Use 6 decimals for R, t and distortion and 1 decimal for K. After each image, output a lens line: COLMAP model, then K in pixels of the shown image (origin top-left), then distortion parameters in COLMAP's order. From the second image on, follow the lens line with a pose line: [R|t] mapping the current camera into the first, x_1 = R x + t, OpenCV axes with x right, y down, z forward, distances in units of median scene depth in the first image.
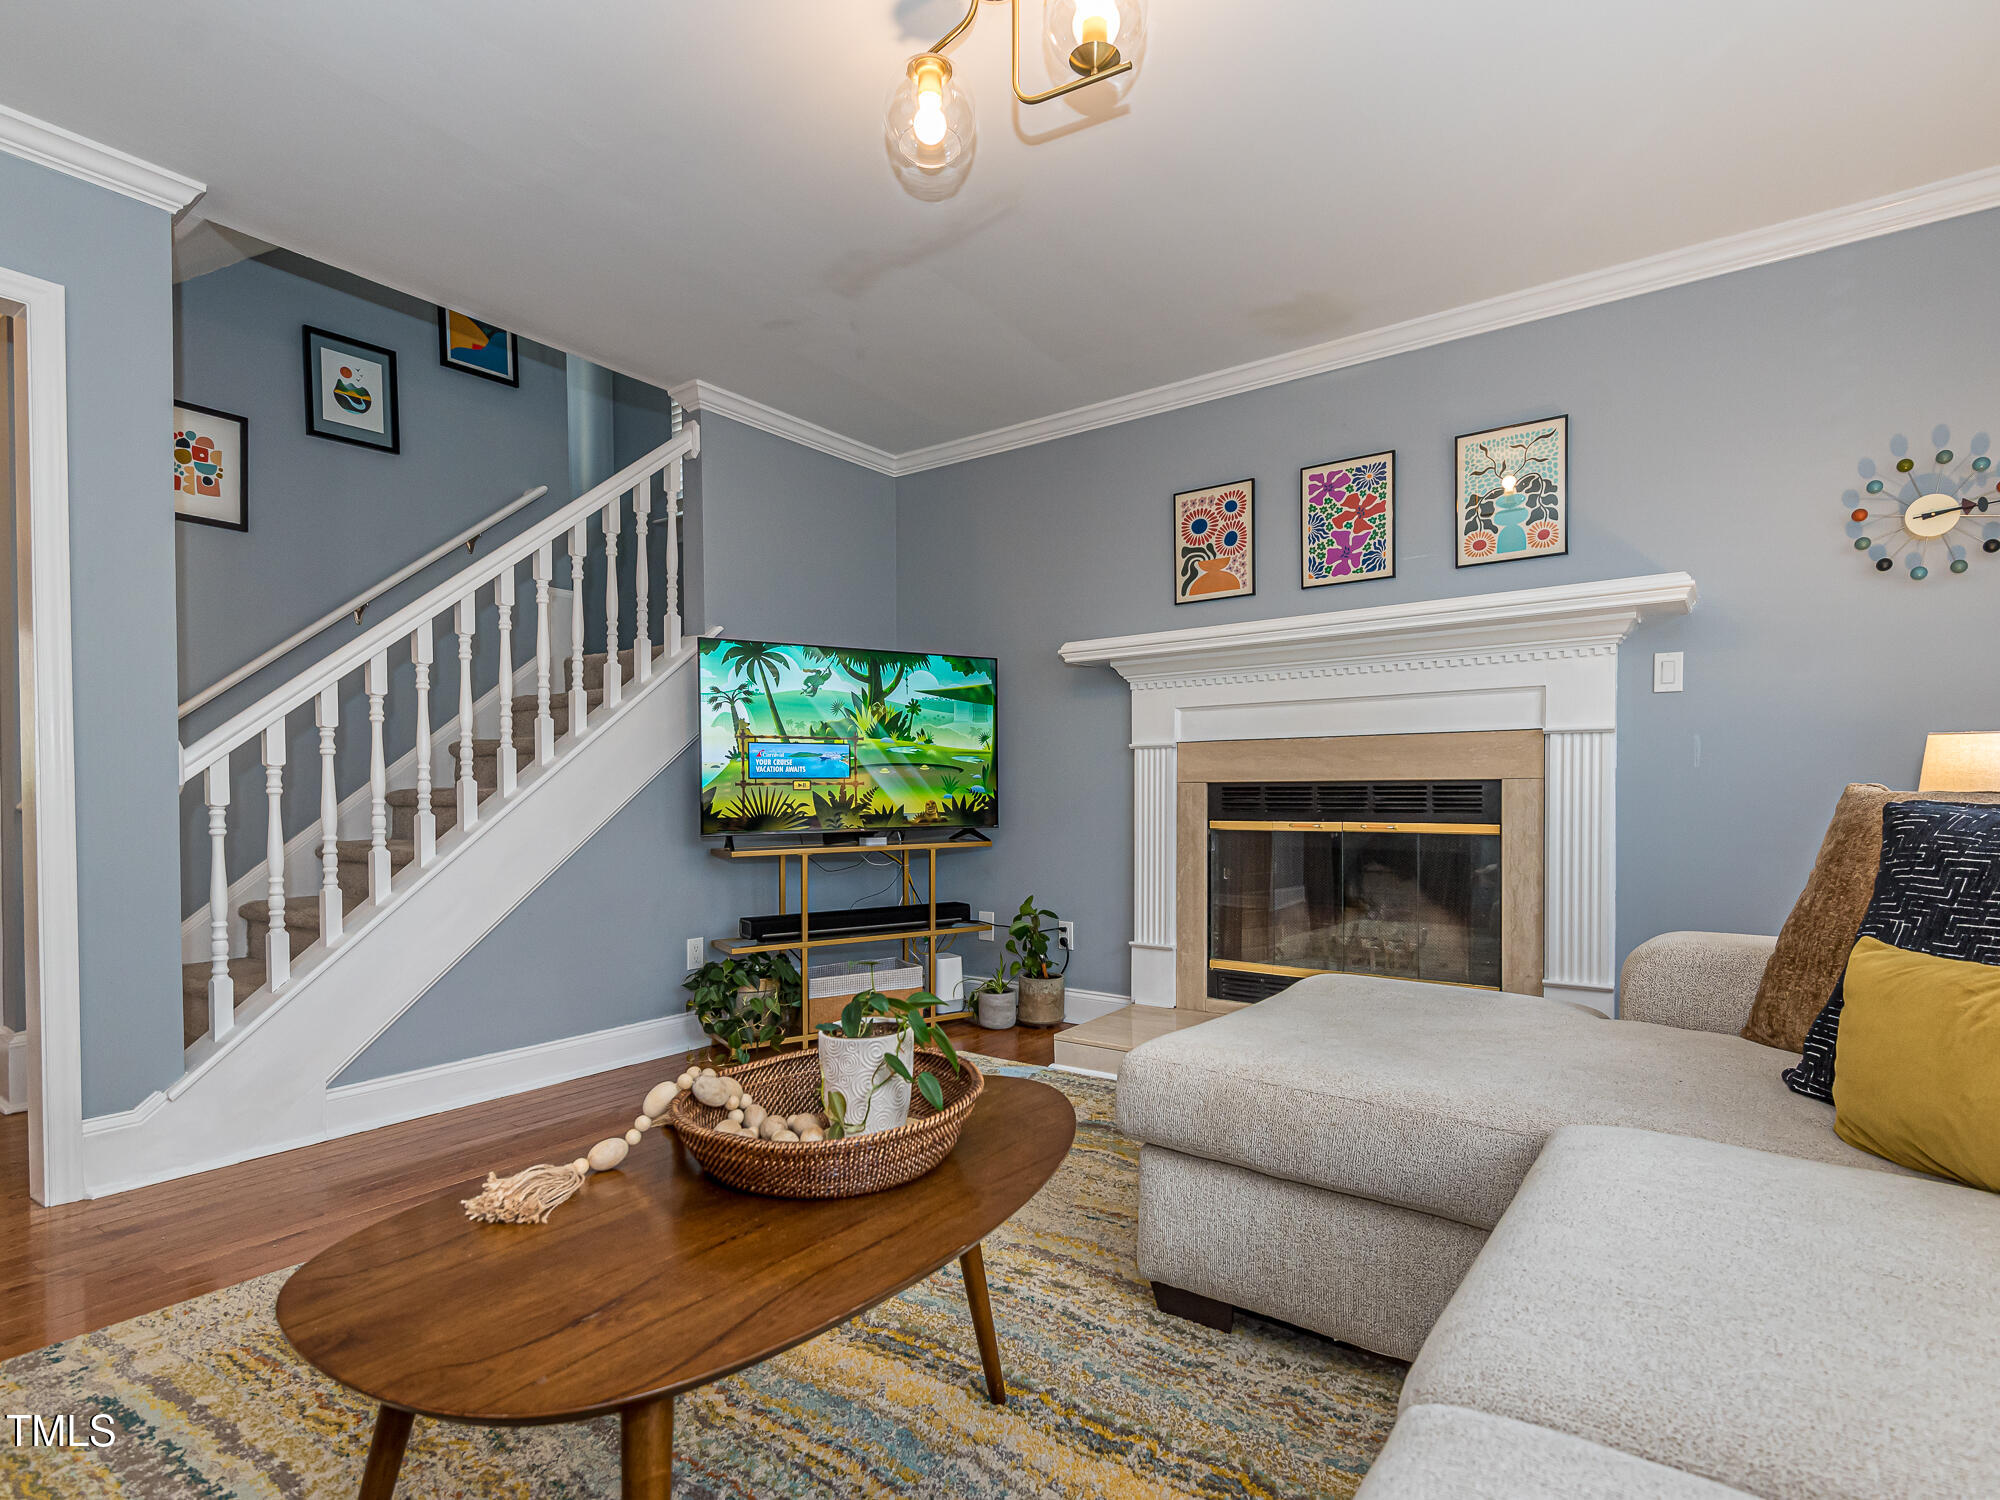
lens RADIAL K [[1033.7, 0, 1021.0], [0, 1033.7, 814.7], [0, 0, 1]] dist [0.029287, -0.017479]
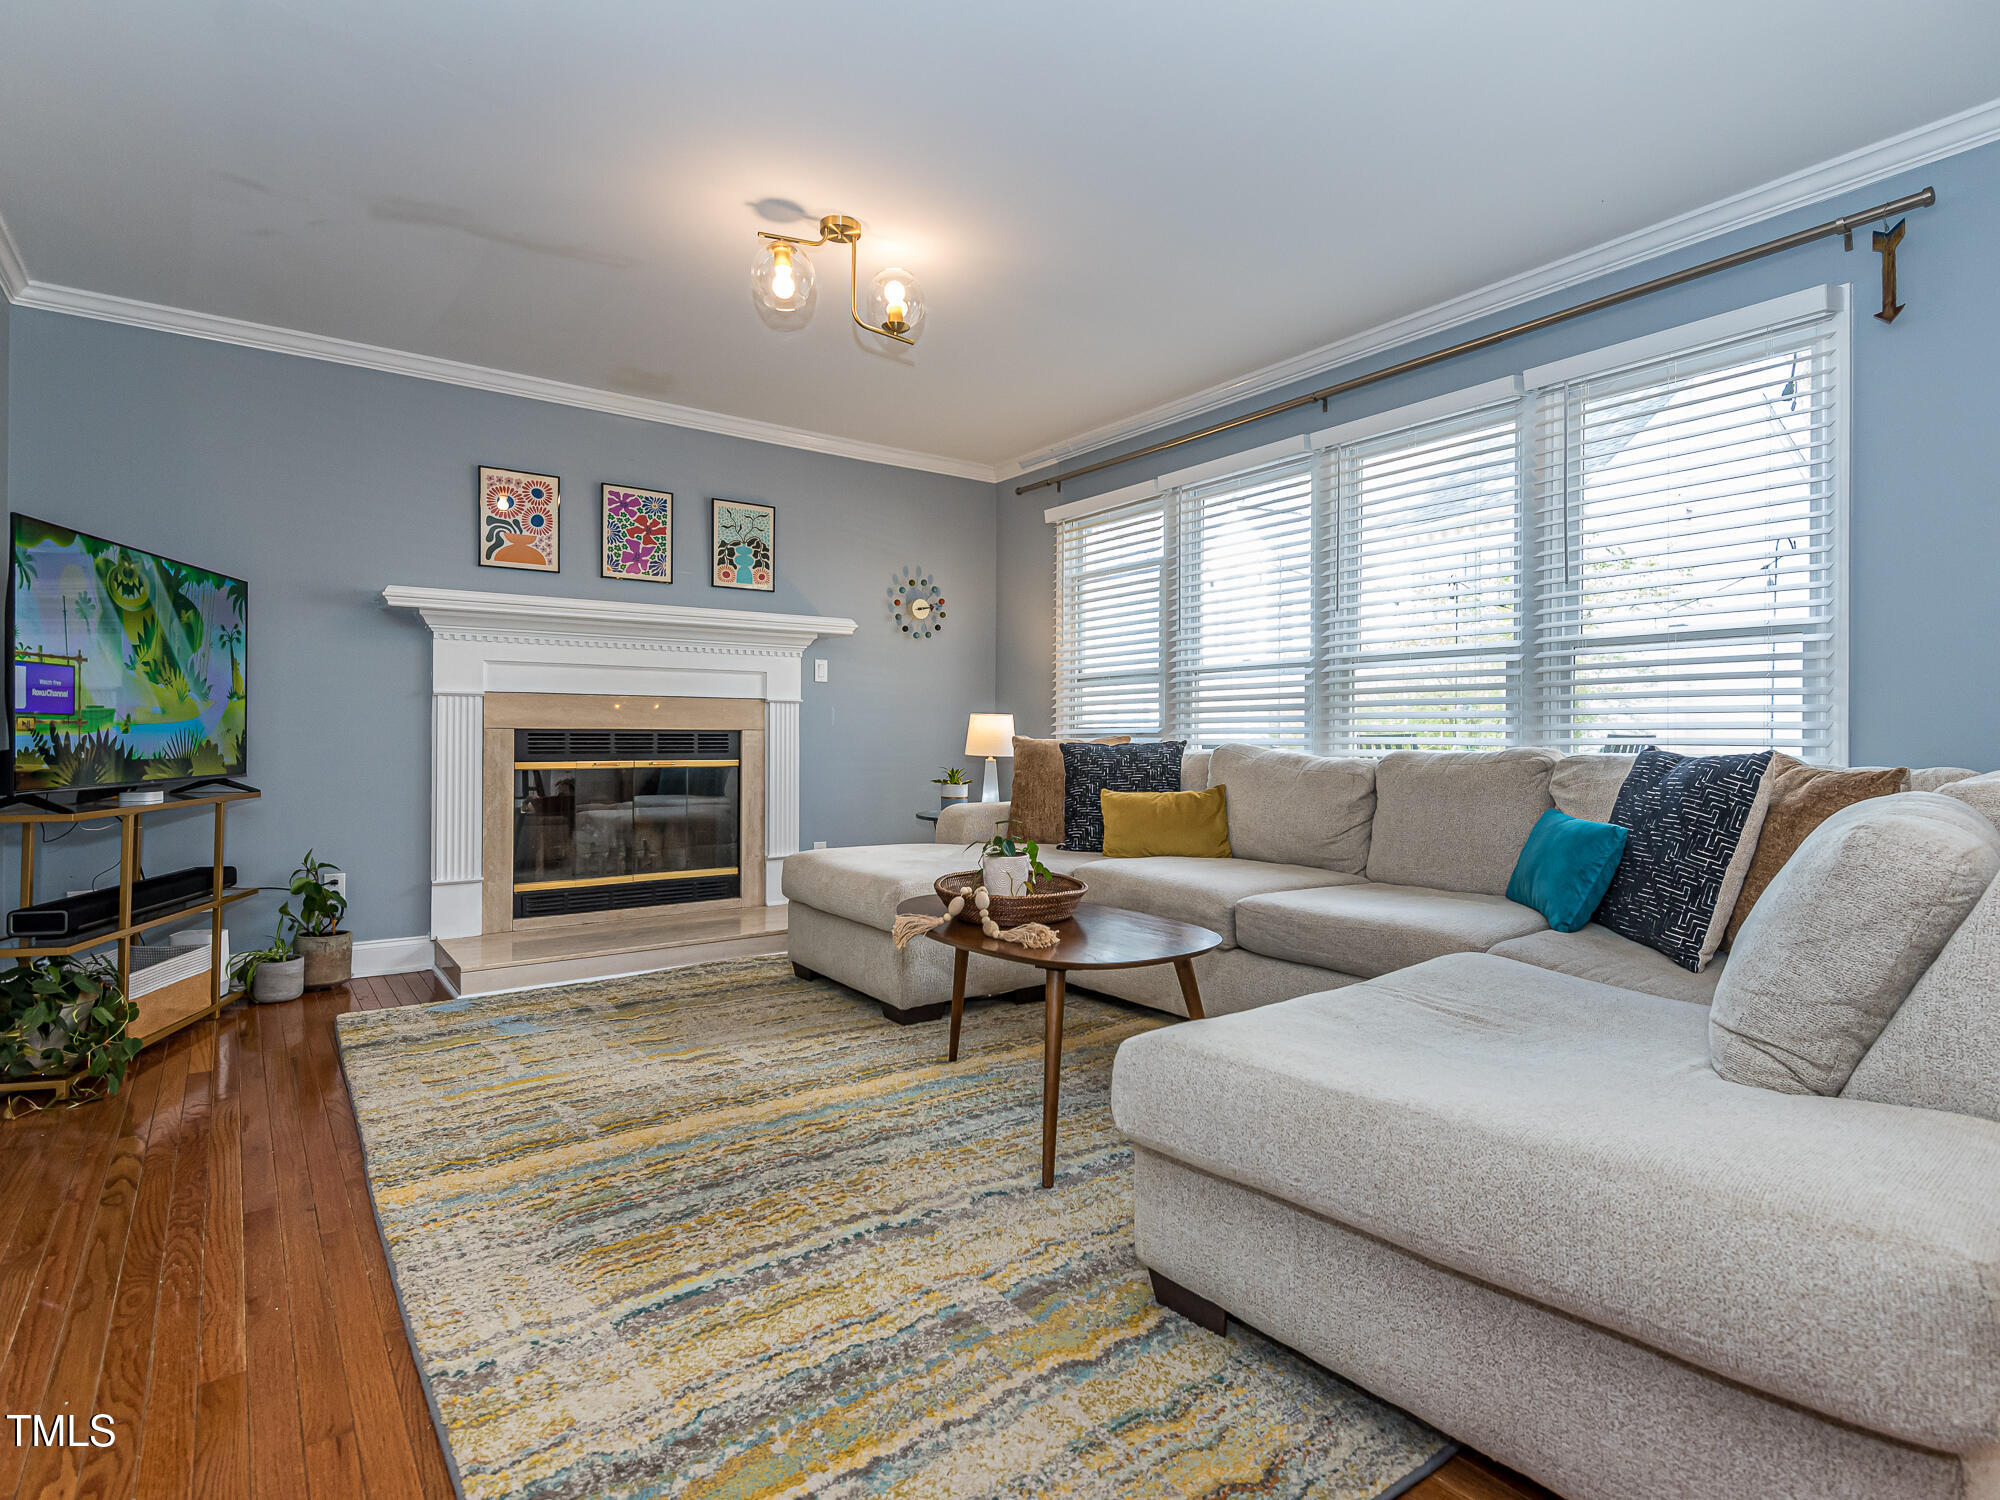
lens RADIAL K [[1033.7, 0, 1005.6], [0, 1033.7, 739.5], [0, 0, 1]] dist [0.029287, -0.017479]
pose [[0.307718, 0.007688, 0.951447, -0.791056], [0.019028, 0.999718, -0.014232, 0.007916], [-0.951287, 0.022484, 0.307484, 0.147481]]
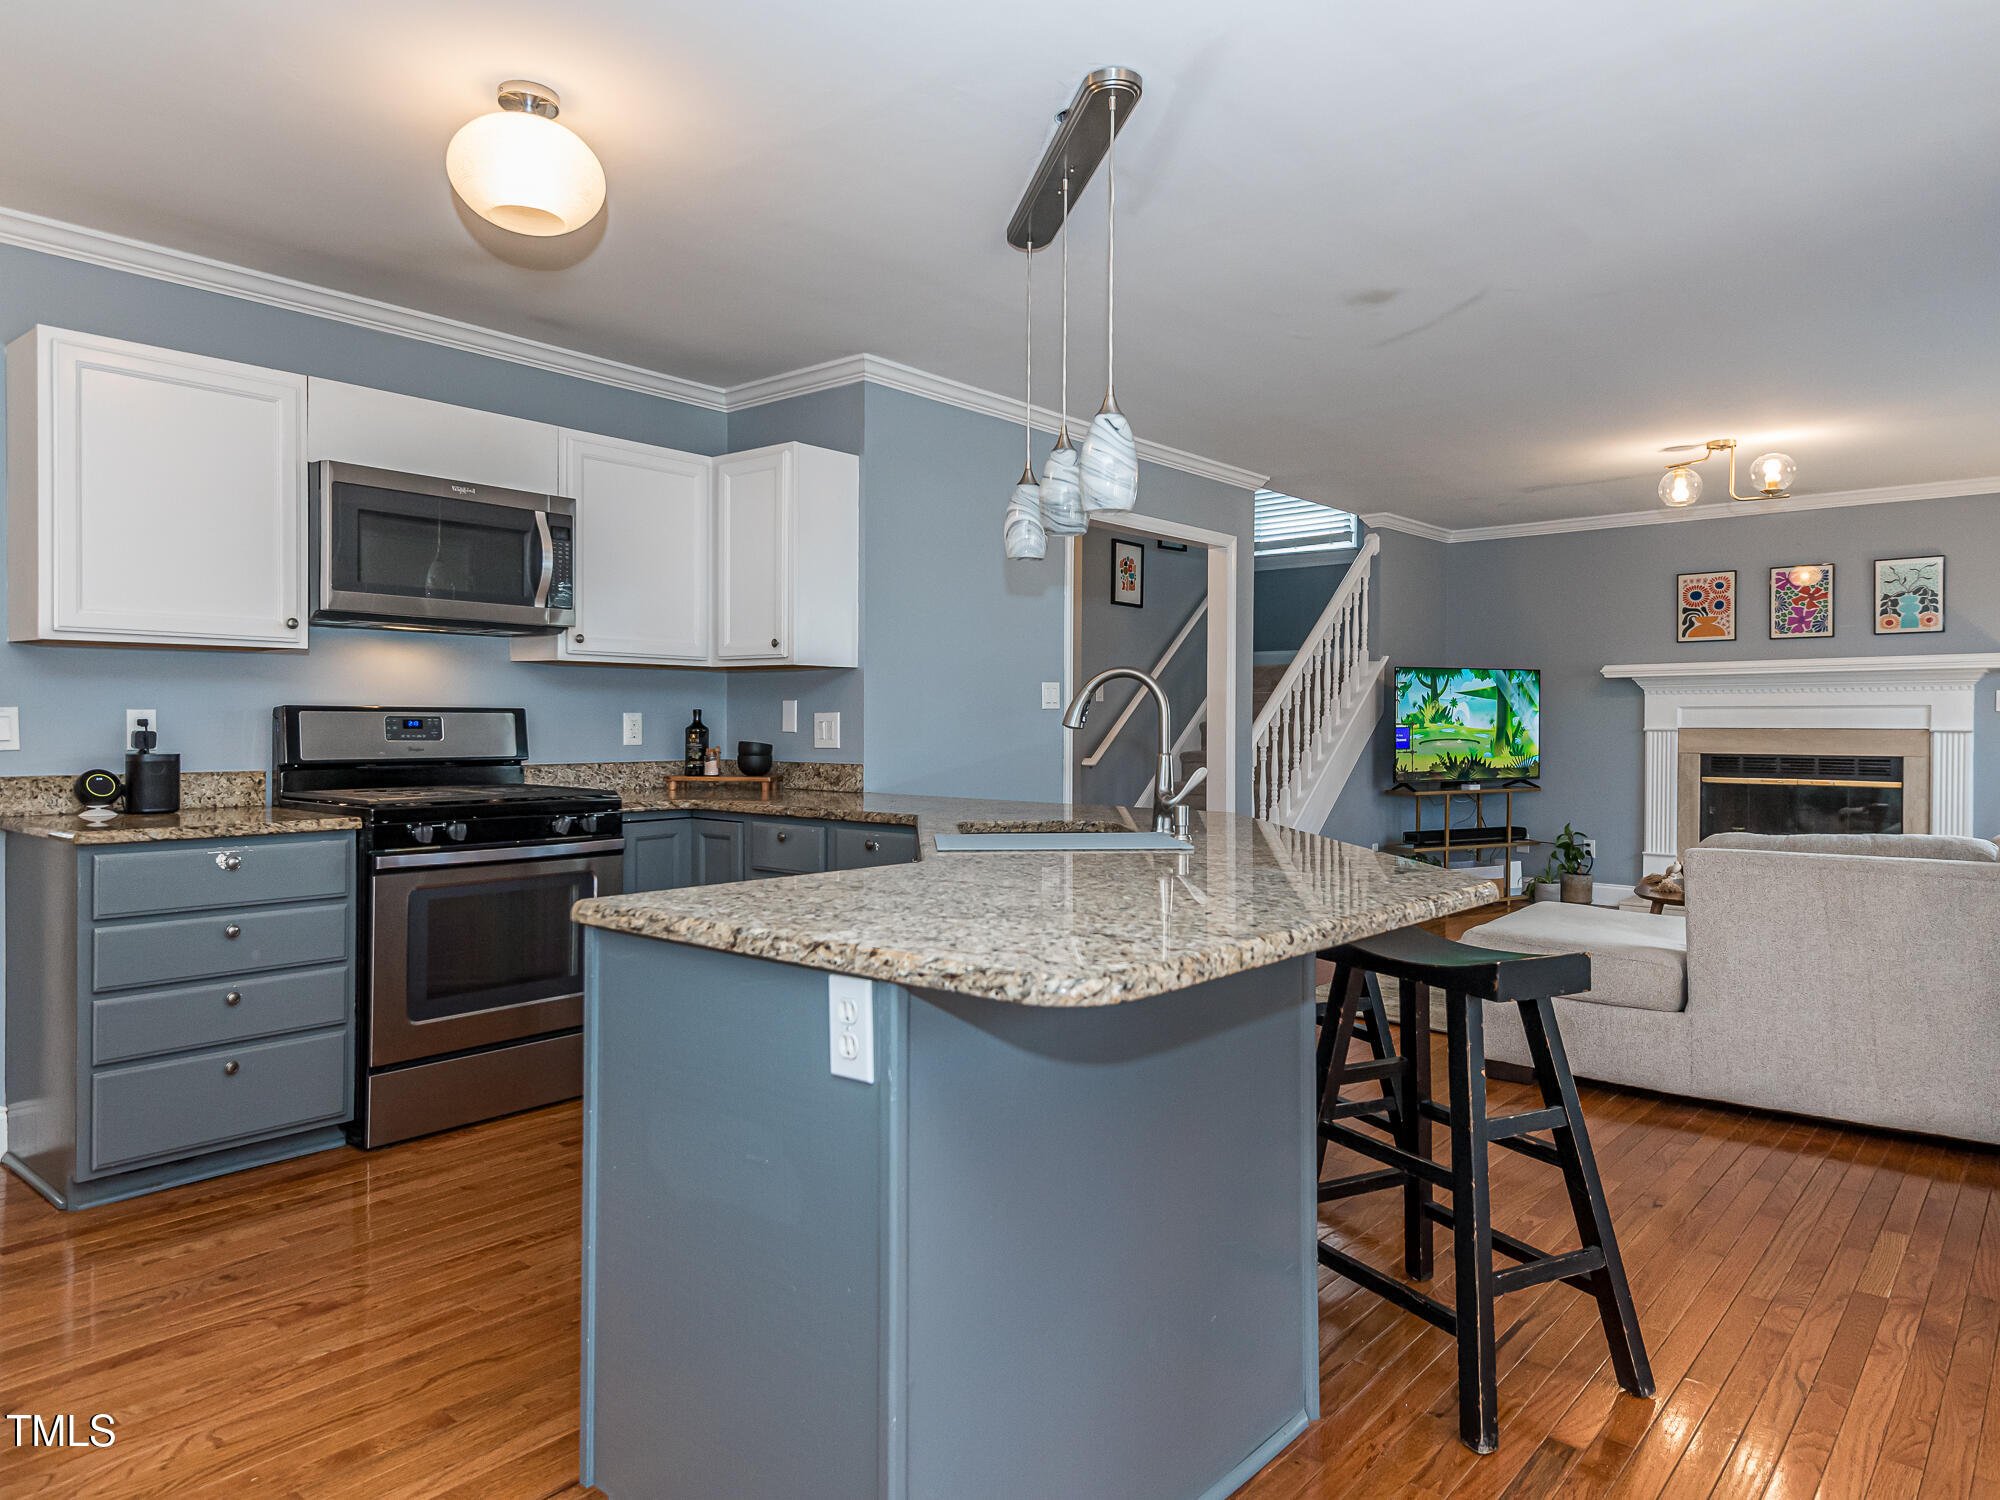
lens RADIAL K [[1291.1, 0, 985.1], [0, 1291.1, 734.0], [0, 0, 1]] dist [0.006284, -0.009128]
pose [[0.995007, 0.008842, -0.099413, -0.786073], [-0.009853, 0.999905, -0.009684, -0.033177], [0.099318, 0.010615, 0.994999, -1.205331]]
